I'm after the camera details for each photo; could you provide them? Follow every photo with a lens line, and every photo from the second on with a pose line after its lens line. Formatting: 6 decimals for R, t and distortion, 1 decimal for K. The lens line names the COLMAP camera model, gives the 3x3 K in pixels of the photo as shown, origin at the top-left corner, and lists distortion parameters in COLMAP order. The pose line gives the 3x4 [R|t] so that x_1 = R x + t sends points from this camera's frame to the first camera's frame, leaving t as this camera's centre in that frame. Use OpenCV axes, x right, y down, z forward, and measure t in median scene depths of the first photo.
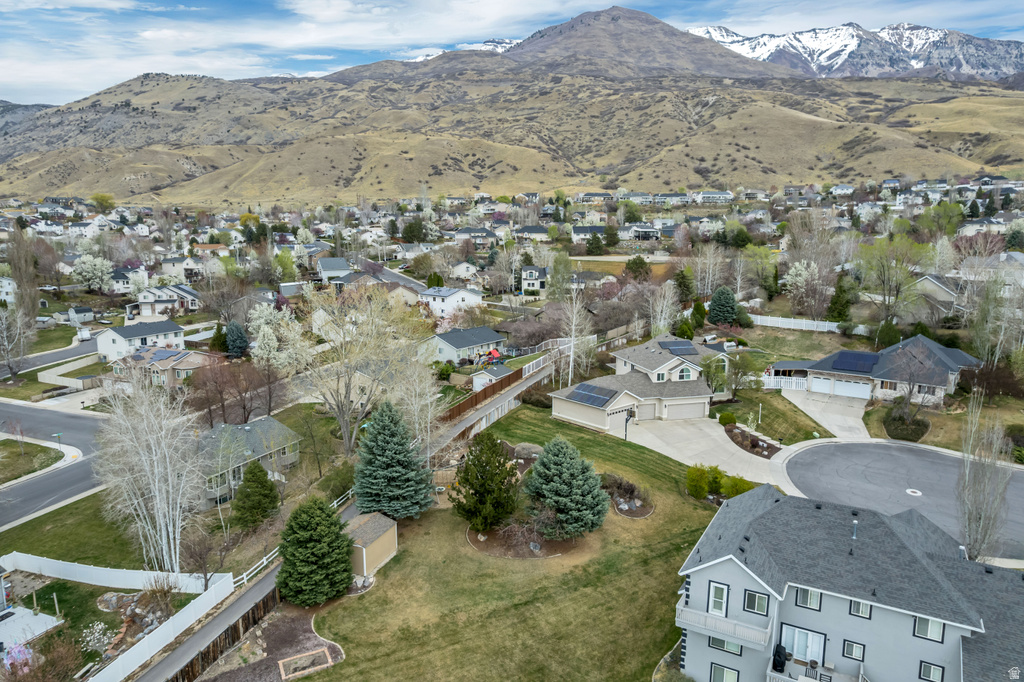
lens RADIAL K [[658.5, 0, 516.4], [0, 658.5, 338.3], [0, 0, 1]] dist [-0.081673, 0.073509]
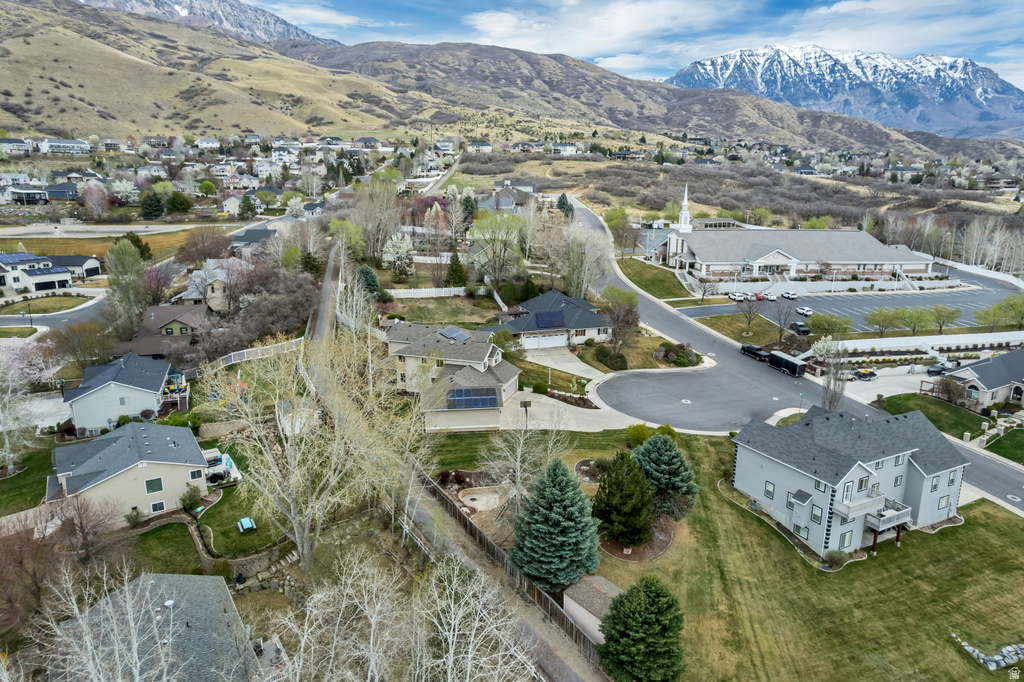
lens RADIAL K [[659.6, 0, 516.6], [0, 659.6, 336.5], [0, 0, 1]] dist [-0.081956, 0.076423]
pose [[0.550281, -0.189892, 0.813100, -0.064169], [0.126833, 0.981506, 0.143385, -0.014043], [-0.825290, 0.024226, 0.564189, 0.037522]]
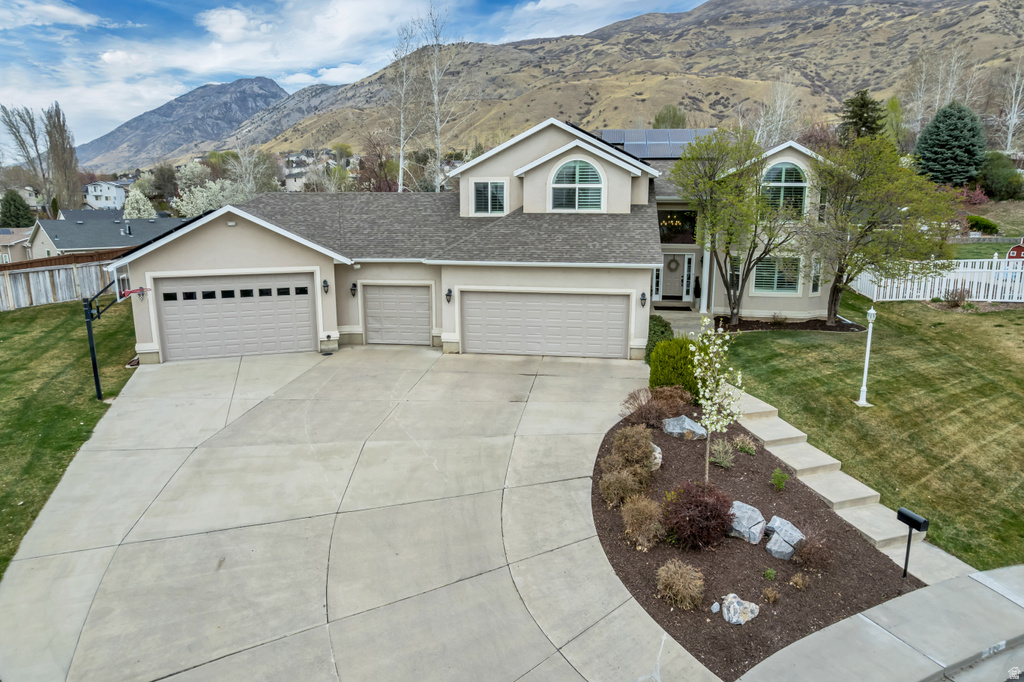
lens RADIAL K [[658.5, 0, 516.4], [0, 658.5, 338.3], [0, 0, 1]] dist [-0.081673, 0.073509]
pose [[0.924999, 0.076717, -0.372145, 0.035512], [-0.058119, 0.996447, 0.060956, 0.010543], [0.375499, -0.034756, 0.926171, 0.079195]]
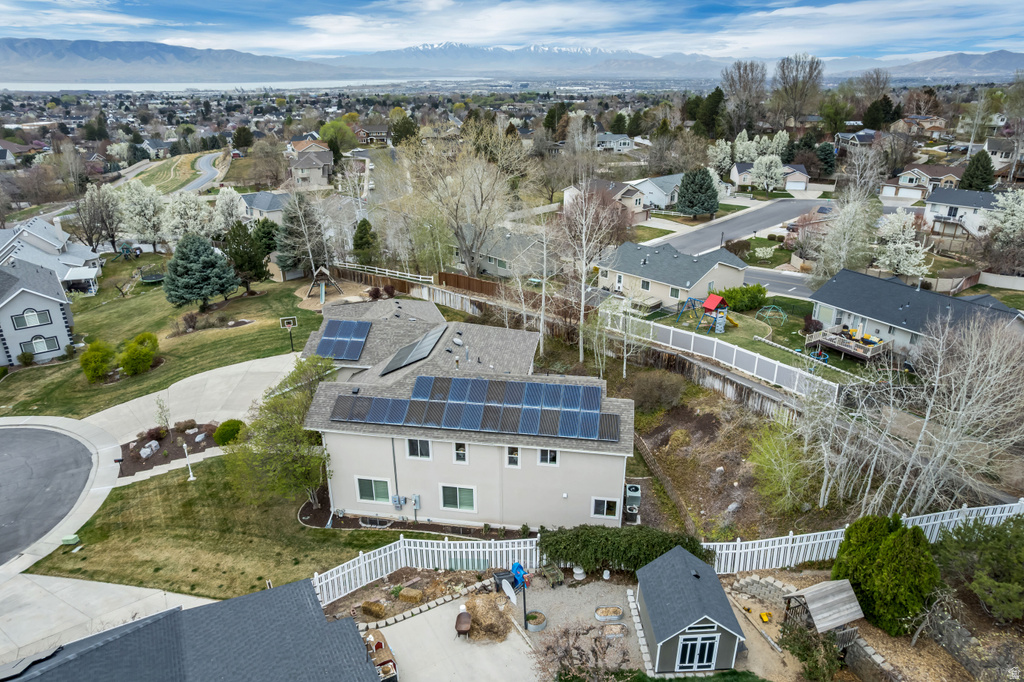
lens RADIAL K [[659.6, 0, 516.6], [0, 659.6, 336.5], [0, 0, 1]] dist [-0.081956, 0.076423]
pose [[-0.384563, 0.345547, -0.855984, 0.067374], [-0.144433, 0.893349, 0.425519, -0.021193], [0.911729, 0.287272, -0.293641, 0.136616]]
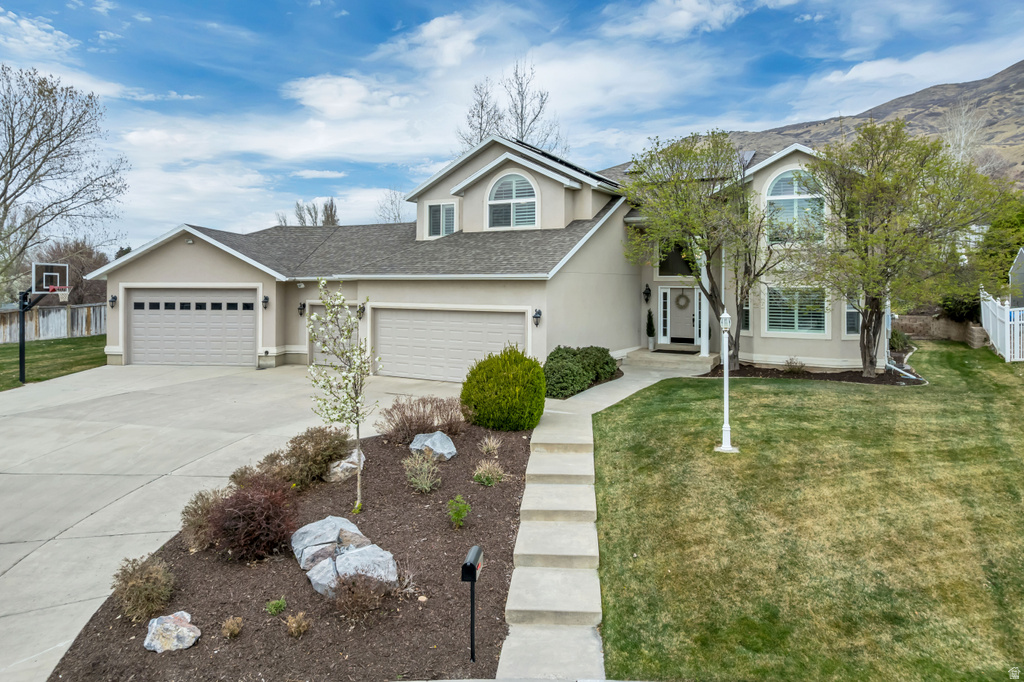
lens RADIAL K [[676.3, 0, 514.6], [0, 676.3, 287.0], [0, 0, 1]] dist [-0.081393, 0.082415]
pose [[0.716875, -0.000365, -0.697201, 0.045256], [-0.112130, 0.986922, -0.115812, 0.011937], [0.688125, 0.161200, 0.707459, 0.088038]]
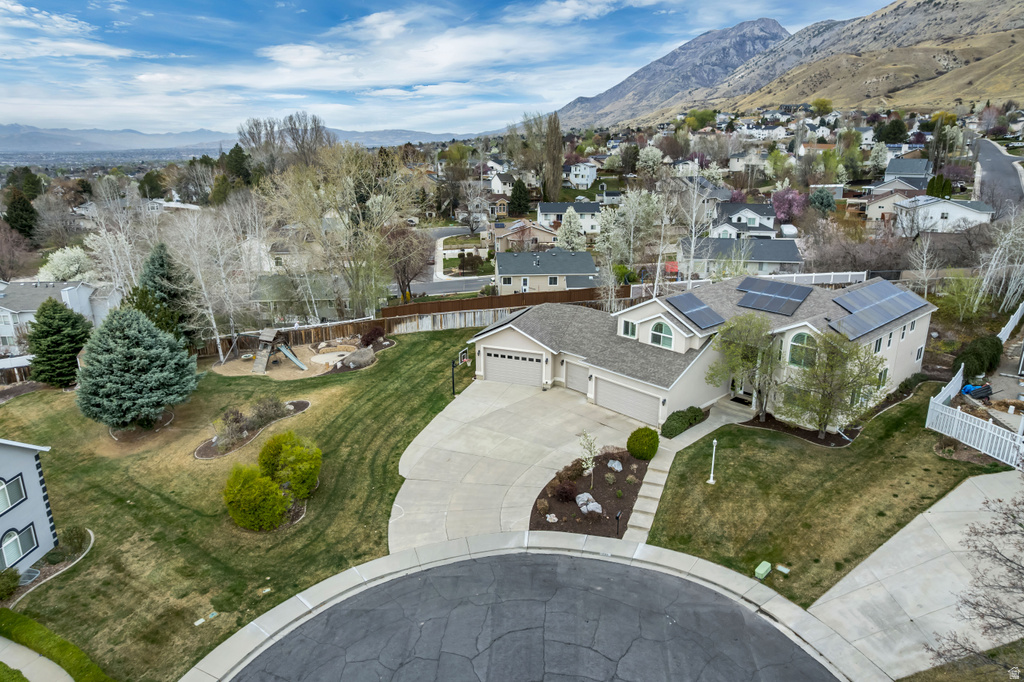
lens RADIAL K [[659.6, 0, 516.6], [0, 659.6, 336.5], [0, 0, 1]] dist [-0.081956, 0.076423]
pose [[0.468397, 0.247648, -0.848101, 0.067048], [-0.138899, 0.968617, 0.206127, -0.003487], [0.872532, 0.021252, 0.488095, 0.069289]]
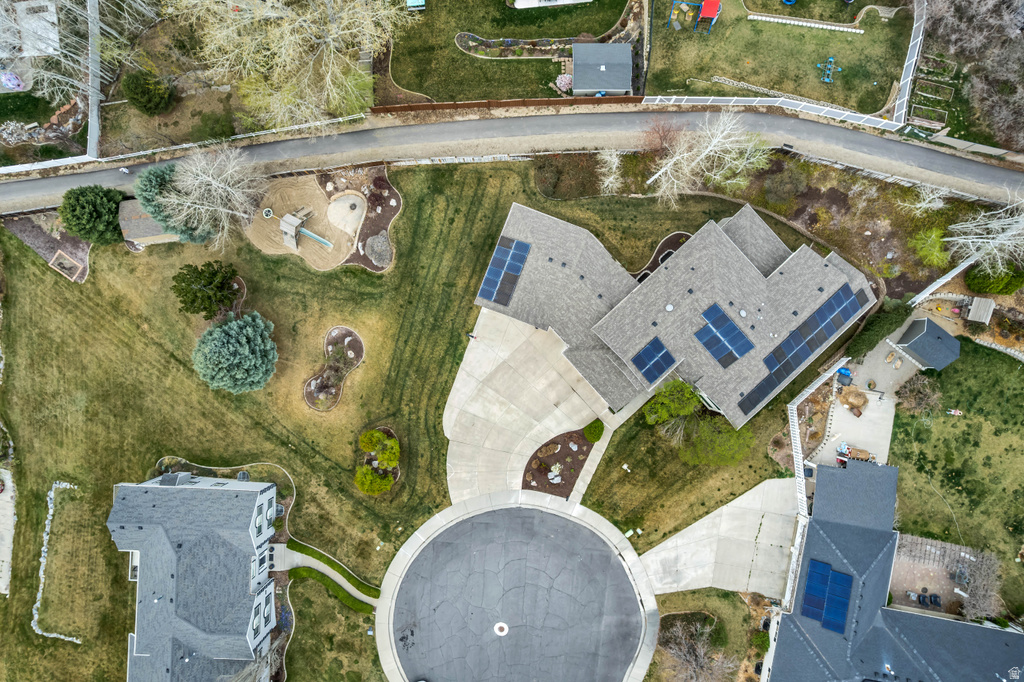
lens RADIAL K [[658.5, 0, 516.4], [0, 658.5, 338.3], [0, 0, 1]] dist [-0.081673, 0.073509]
pose [[0.465320, 0.885050, -0.012807, 0.019639], [-0.133372, 0.084410, 0.987465, -0.063437], [0.875037, -0.457779, 0.157318, 0.085827]]
